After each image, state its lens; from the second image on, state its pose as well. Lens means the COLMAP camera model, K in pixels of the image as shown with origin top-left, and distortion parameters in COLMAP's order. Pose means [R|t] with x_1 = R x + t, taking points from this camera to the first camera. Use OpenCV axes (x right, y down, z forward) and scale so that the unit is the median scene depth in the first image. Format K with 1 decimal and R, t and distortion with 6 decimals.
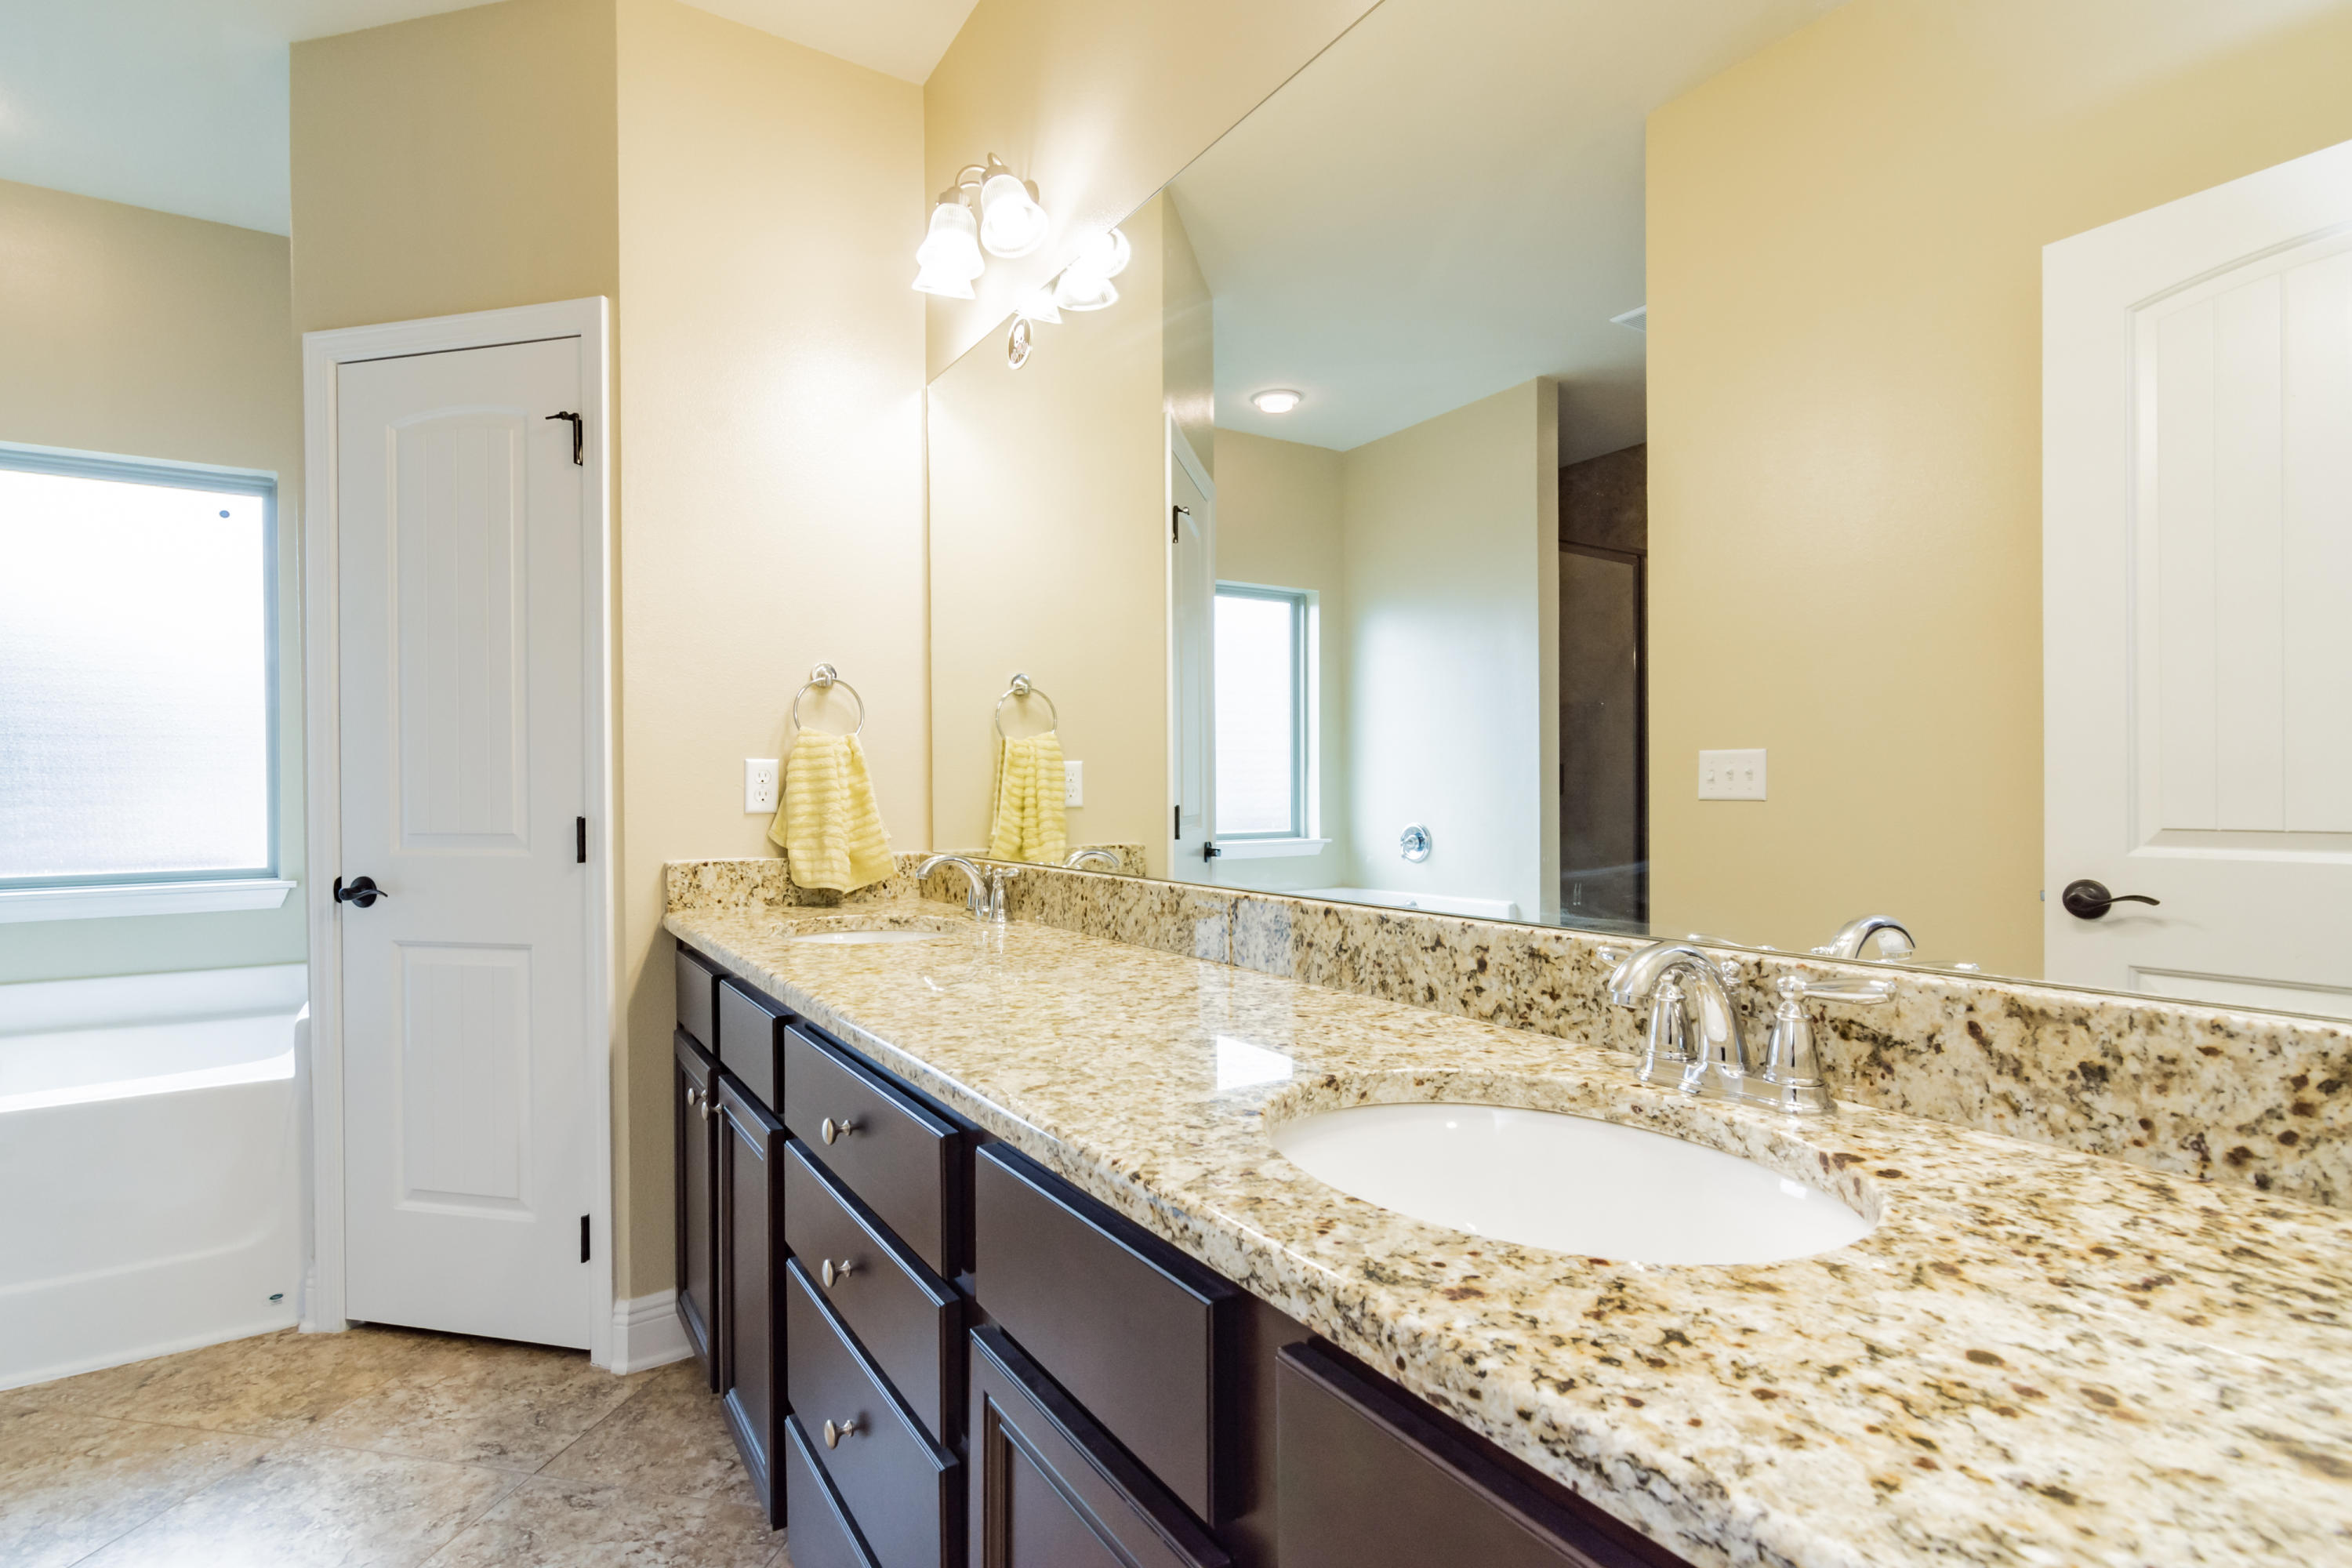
lens RADIAL K [[1123.1, 0, 1175.6], [0, 1123.1, 773.9], [0, 0, 1]] dist [-0.003295, -0.000083]
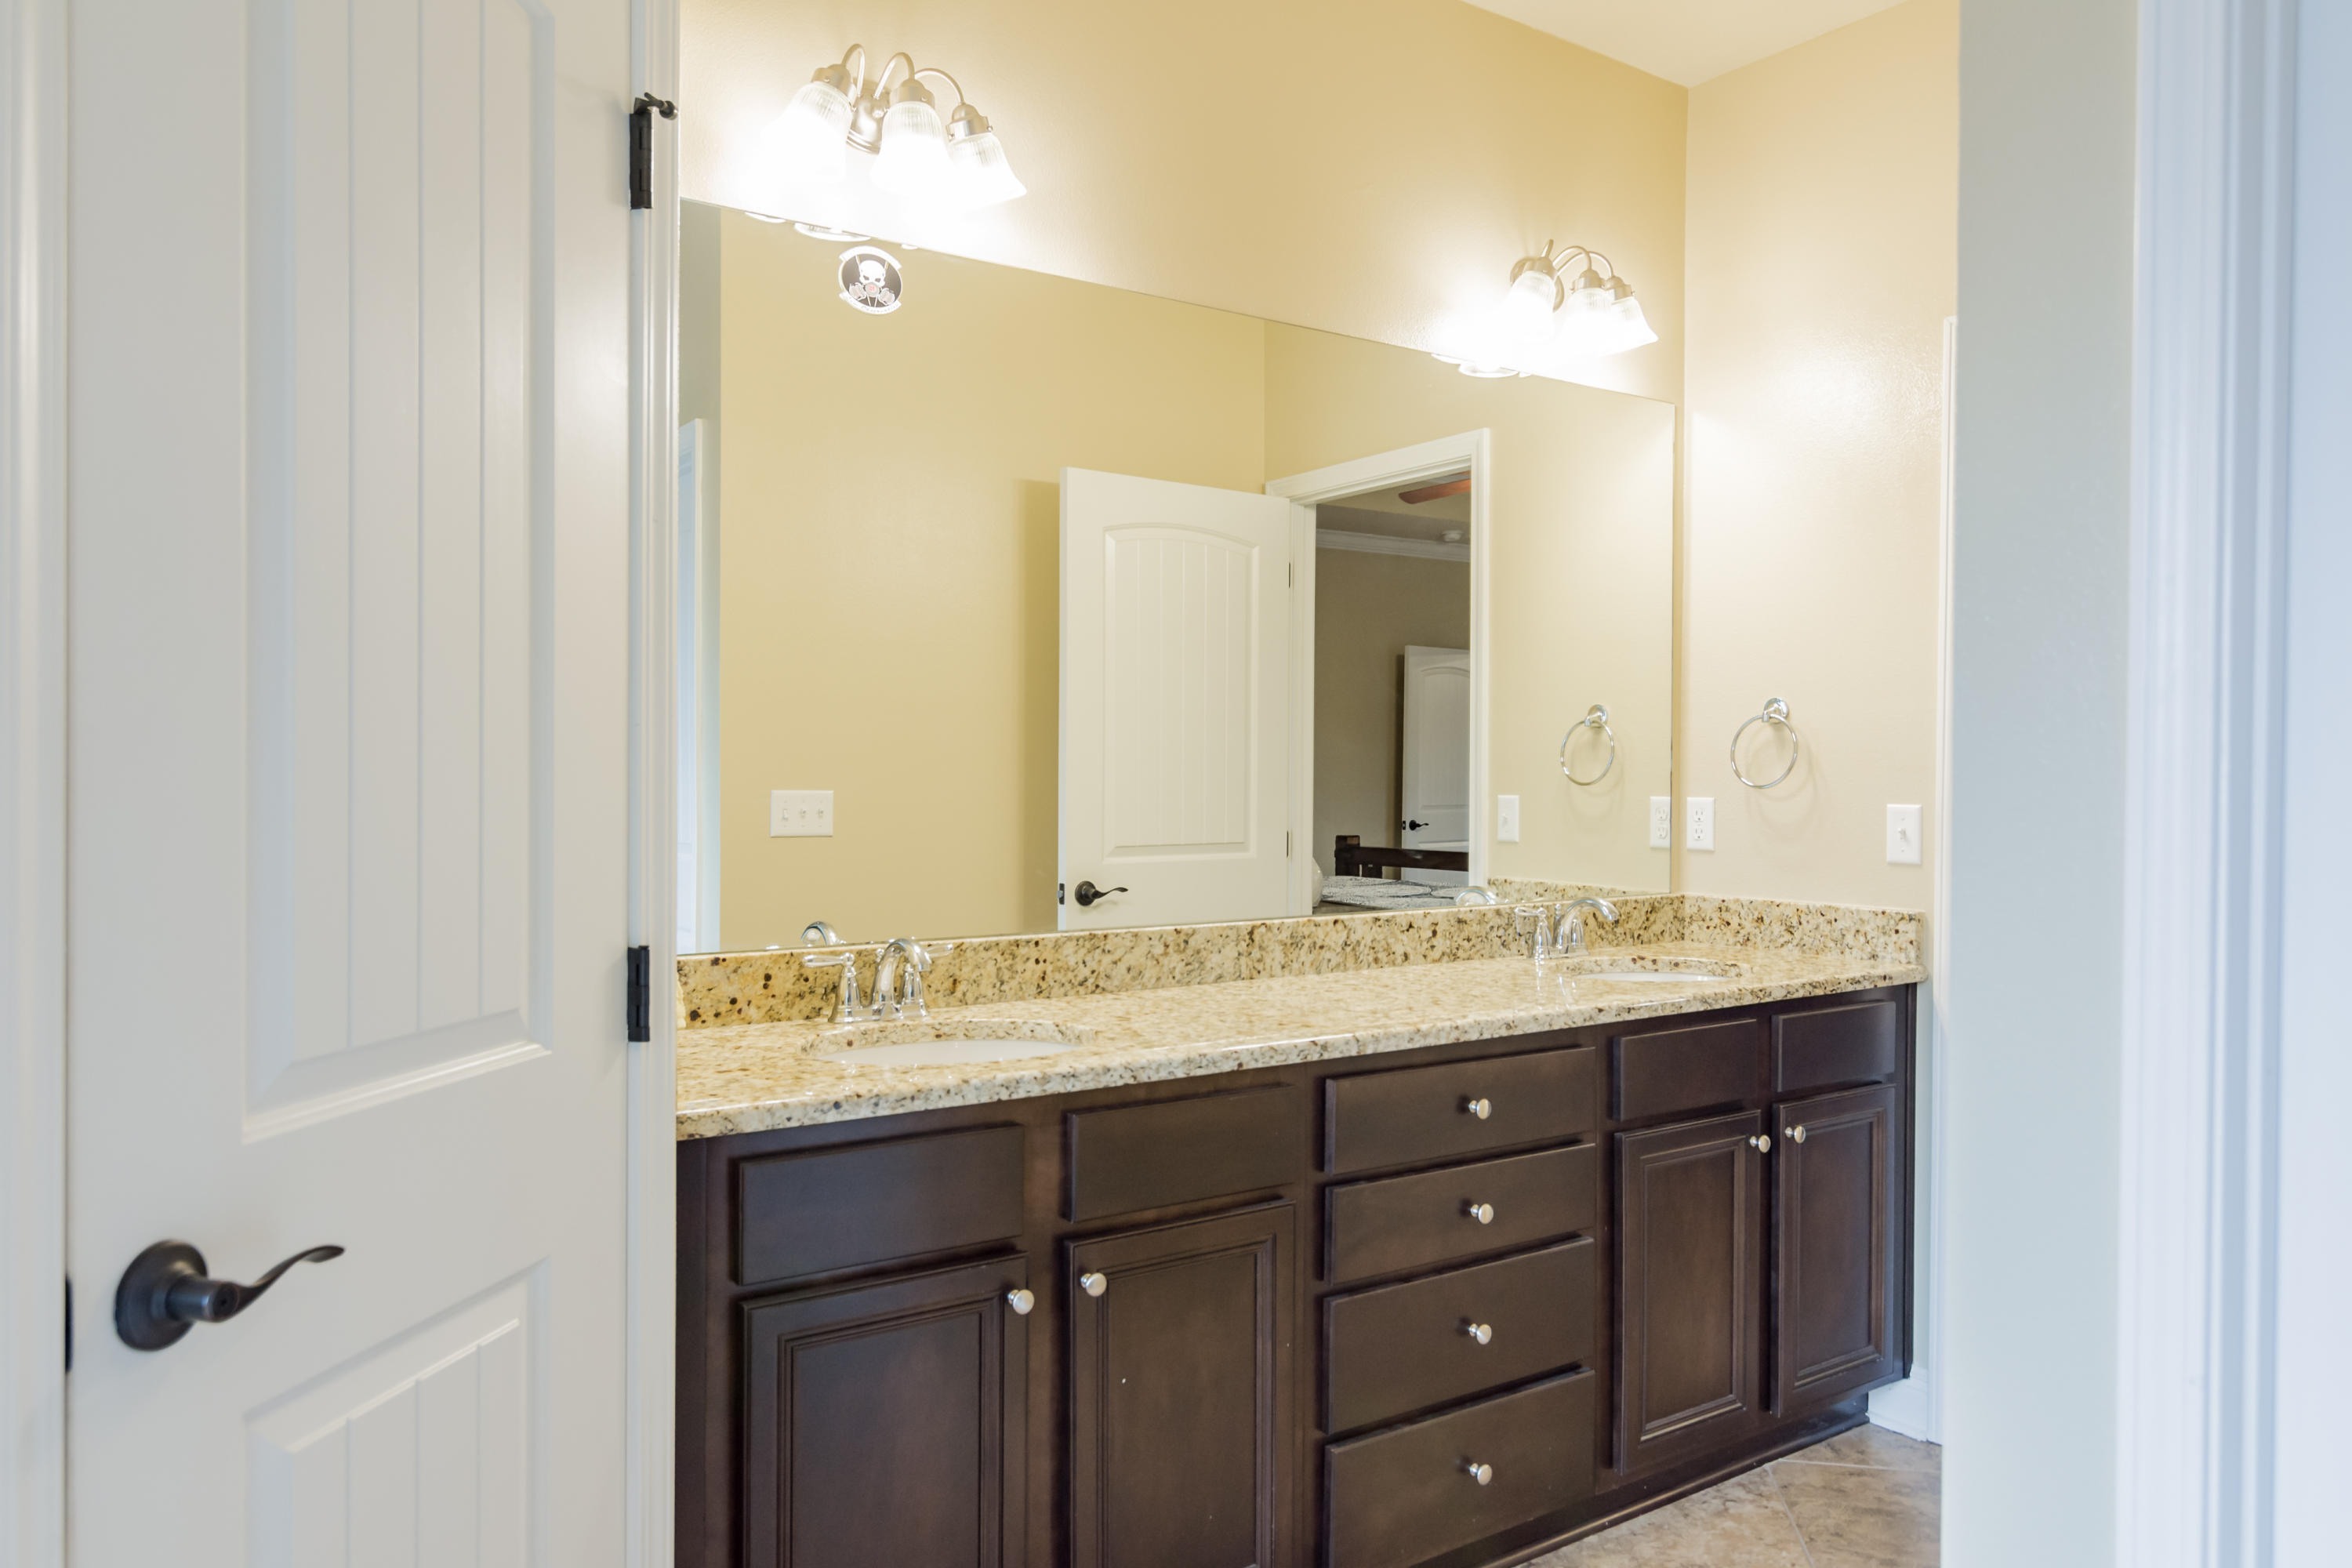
lens RADIAL K [[1615.2, 0, 1175.0], [0, 1615.2, 794.1], [0, 0, 1]] dist [0.008520, 0.000446]
pose [[-0.028657, -0.003795, 0.999582, -2.007900], [-0.012512, 0.999916, 0.003438, -0.051533], [-0.999511, -0.012408, -0.028702, 1.283467]]
